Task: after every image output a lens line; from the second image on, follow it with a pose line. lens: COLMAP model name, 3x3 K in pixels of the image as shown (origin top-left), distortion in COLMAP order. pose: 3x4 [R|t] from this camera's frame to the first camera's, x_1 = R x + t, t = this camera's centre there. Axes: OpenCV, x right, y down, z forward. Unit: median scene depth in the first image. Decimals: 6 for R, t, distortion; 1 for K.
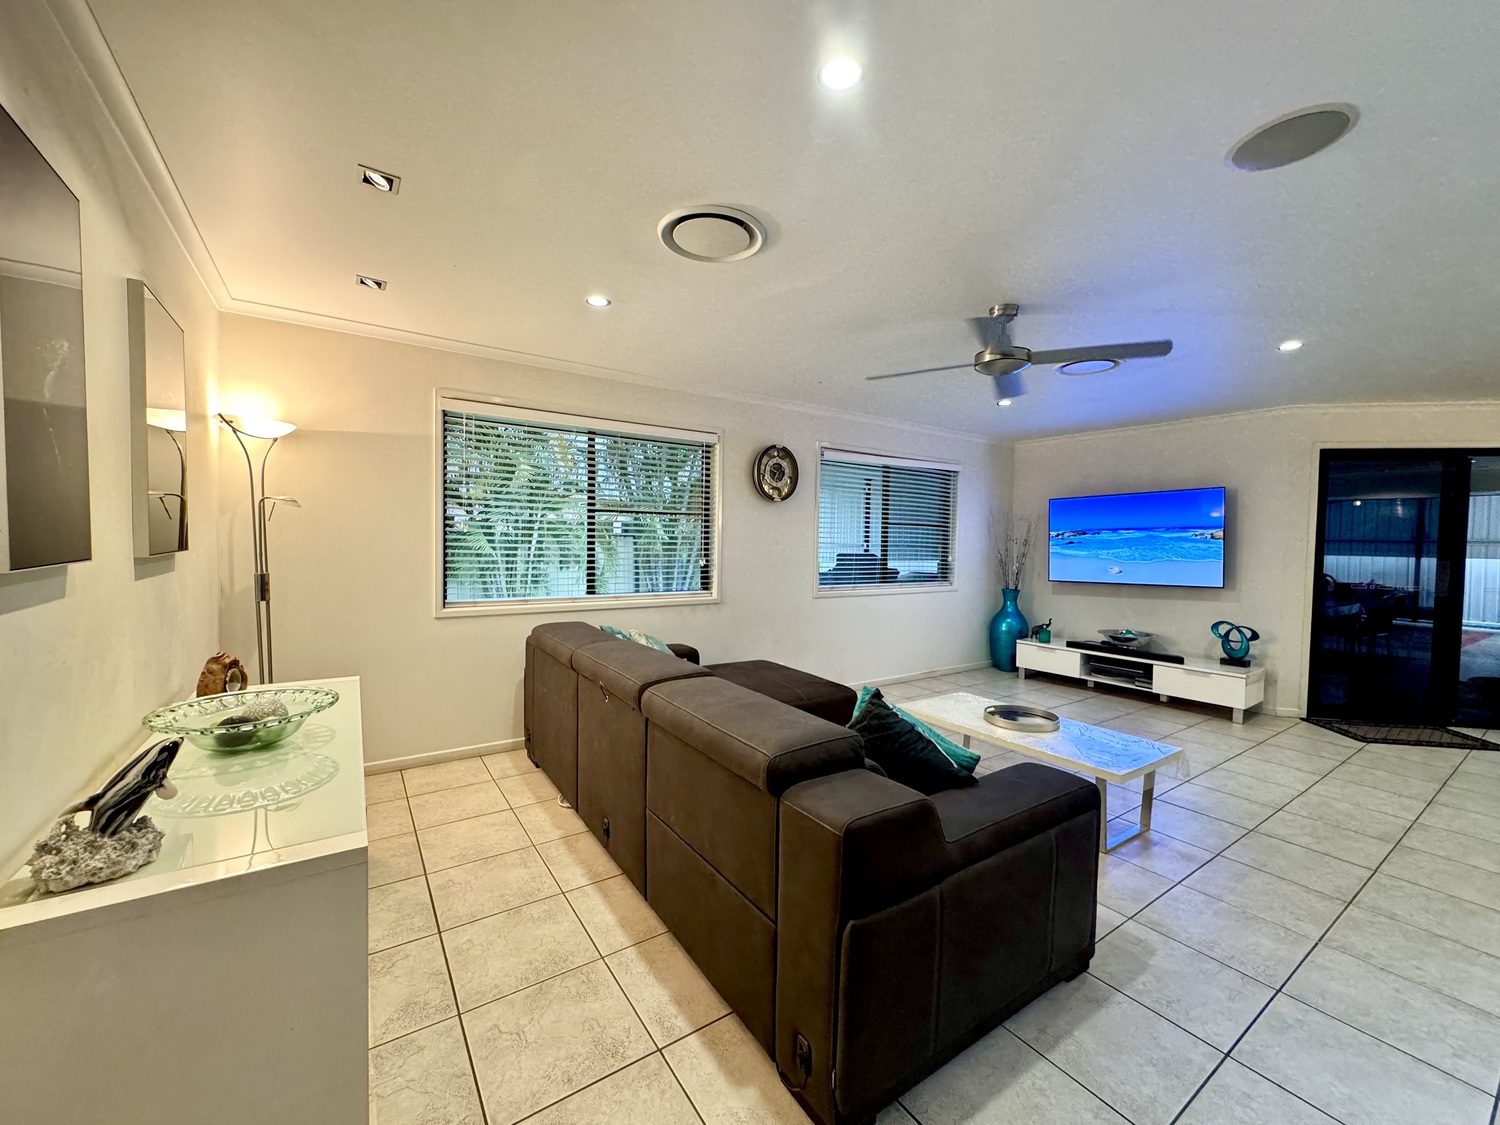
lens RADIAL K [[596.8, 0, 749.8], [0, 596.8, 560.1], [0, 0, 1]] dist [-0.002747, 0.000783]
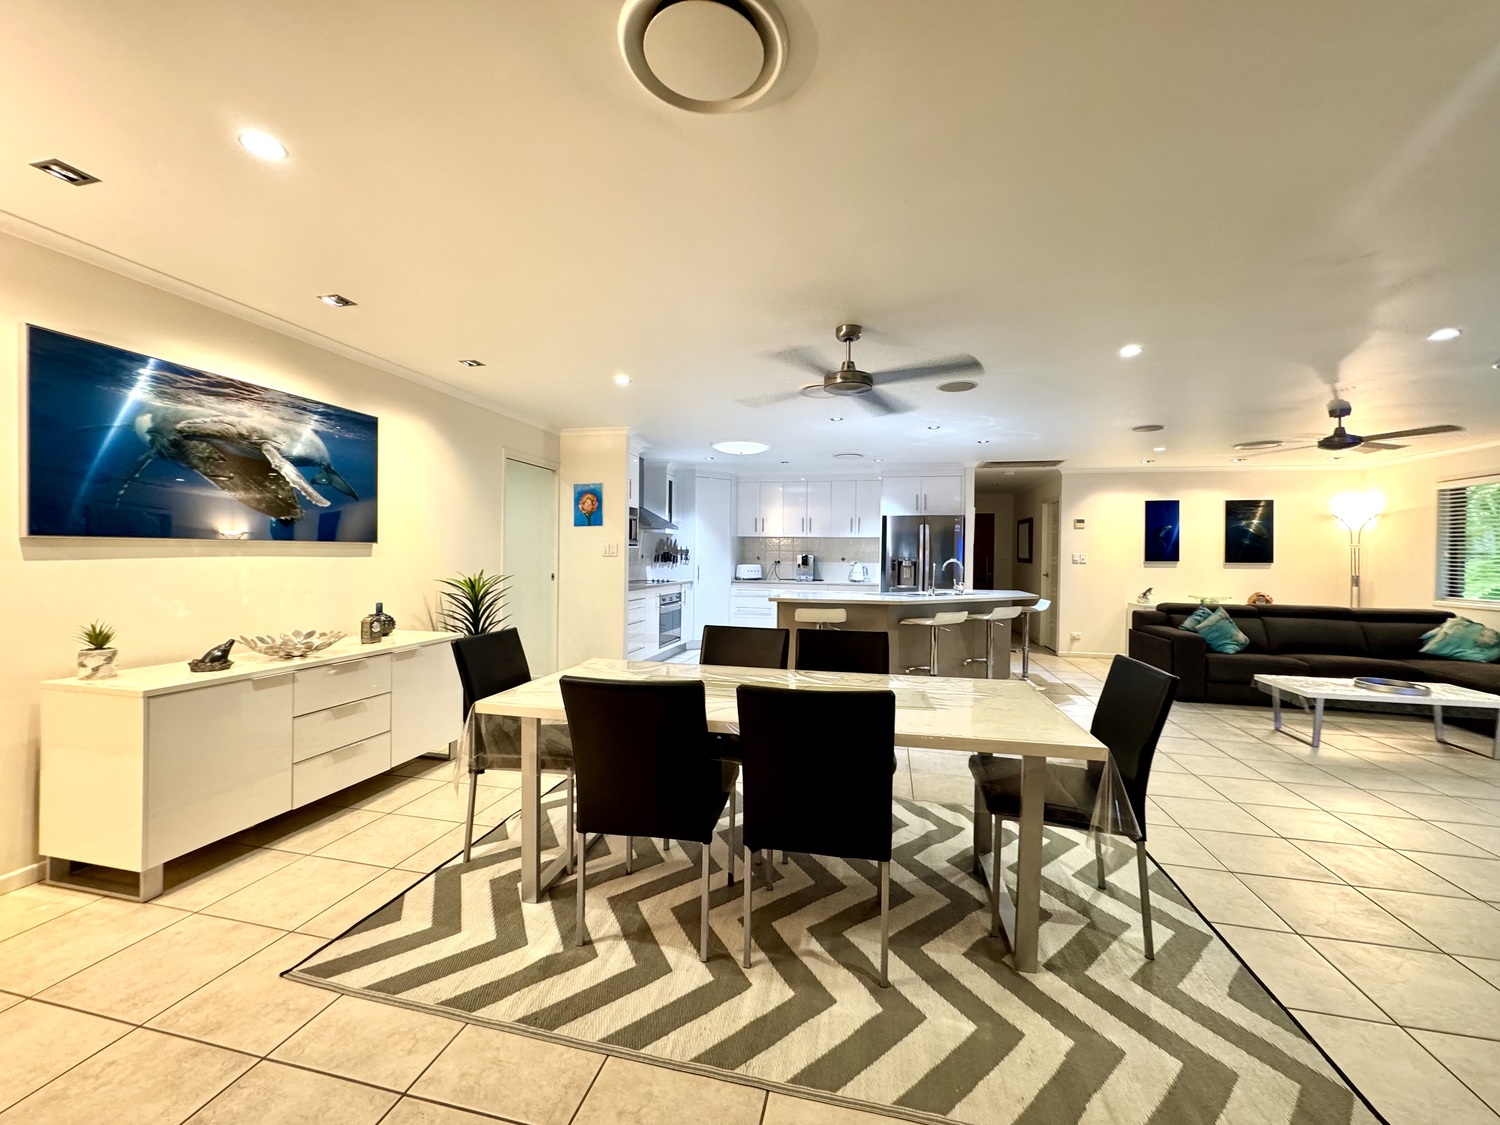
lens RADIAL K [[596.8, 0, 749.8], [0, 596.8, 560.1], [0, 0, 1]] dist [-0.002747, 0.000783]
pose [[-0.730297, -0.022117, -0.682772, 1.622953], [-0.049354, 0.998572, 0.020442, 0.019297], [0.681345, 0.048626, -0.730346, 0.665218]]
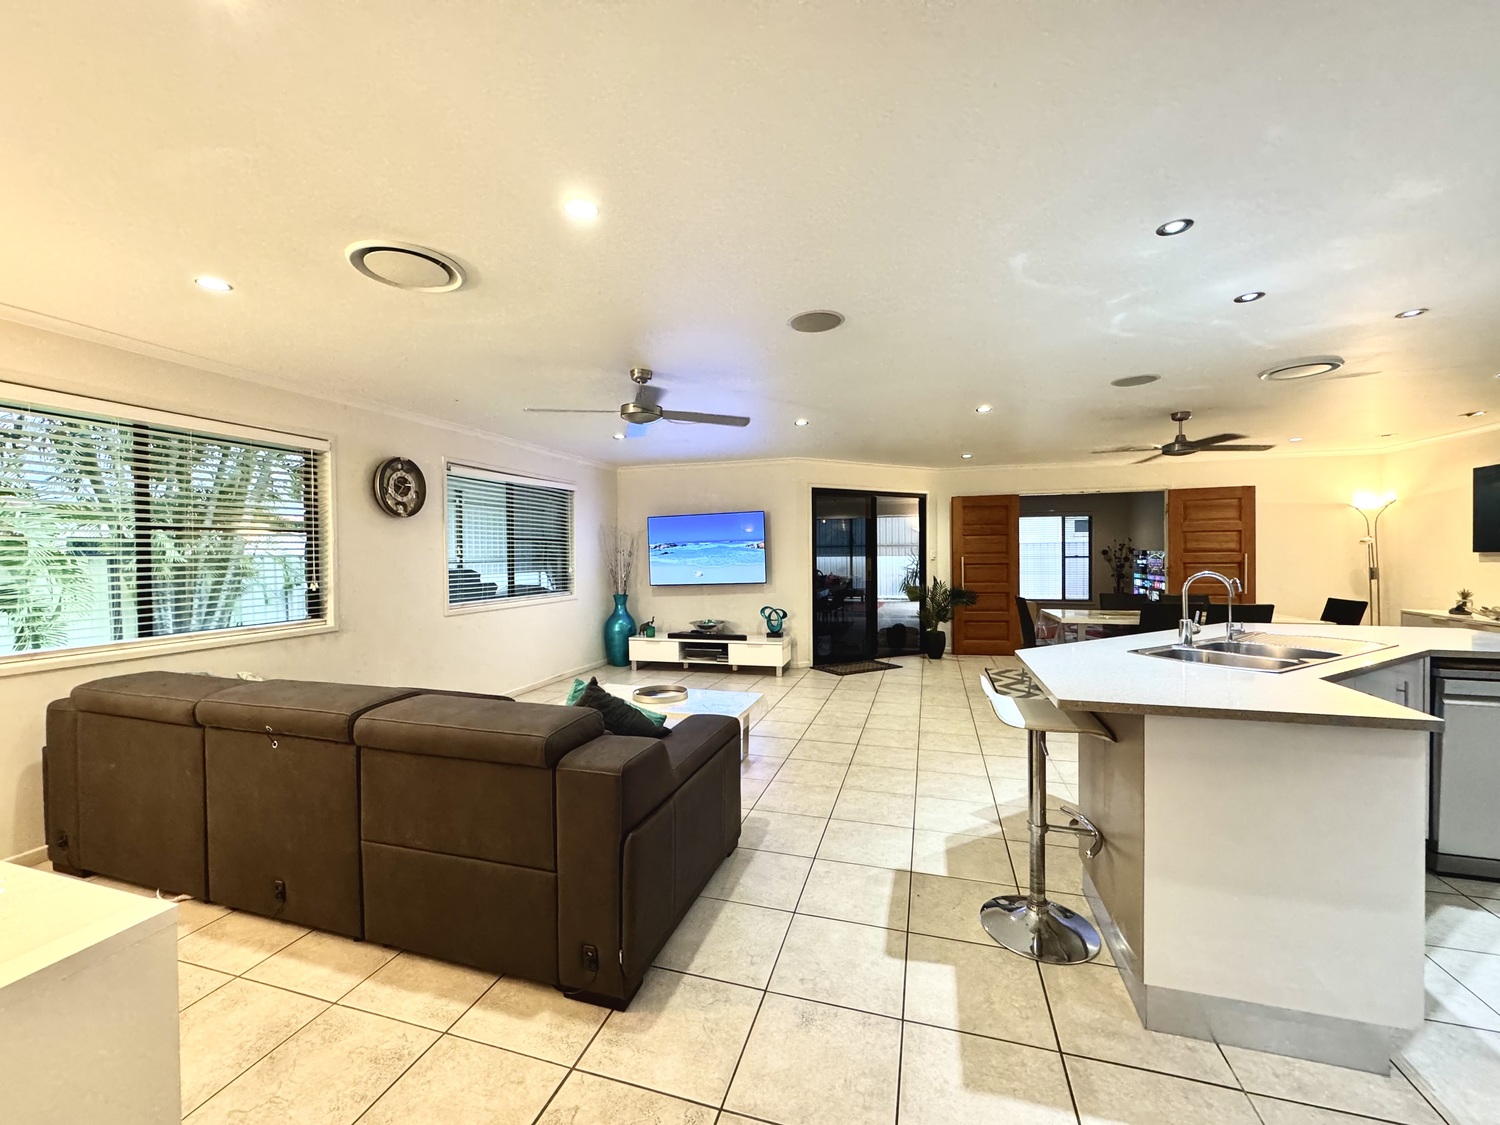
lens RADIAL K [[596.8, 0, 749.8], [0, 596.8, 560.1], [0, 0, 1]] dist [-0.002747, 0.000783]
pose [[0.775556, -0.031531, 0.630491, -0.125782], [0.043467, 0.999049, -0.003505, -0.003822], [-0.629781, 0.030124, 0.776188, -0.072772]]
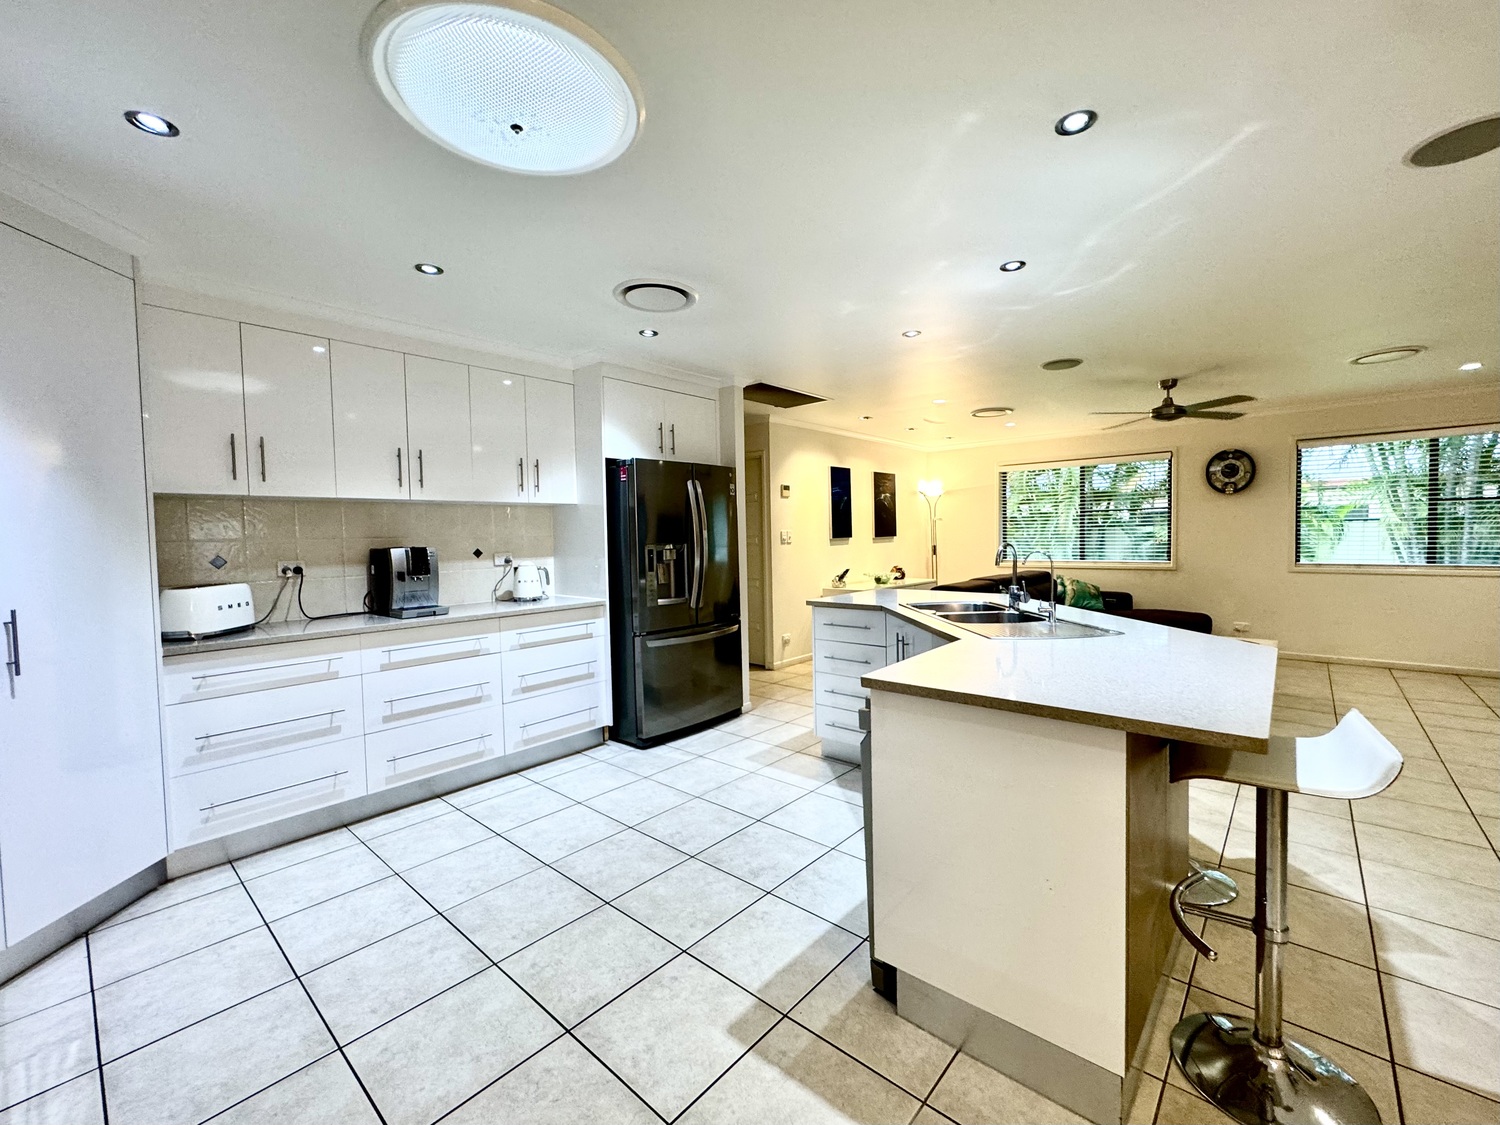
lens RADIAL K [[626.5, 0, 768.3], [0, 626.5, 560.5], [0, 0, 1]] dist [0.002249, -0.000068]
pose [[0.263903, 0.017553, -0.964389, 1.086683], [-0.008401, 0.999838, 0.015899, 0.032305], [0.964513, 0.003906, 0.264008, -0.308939]]
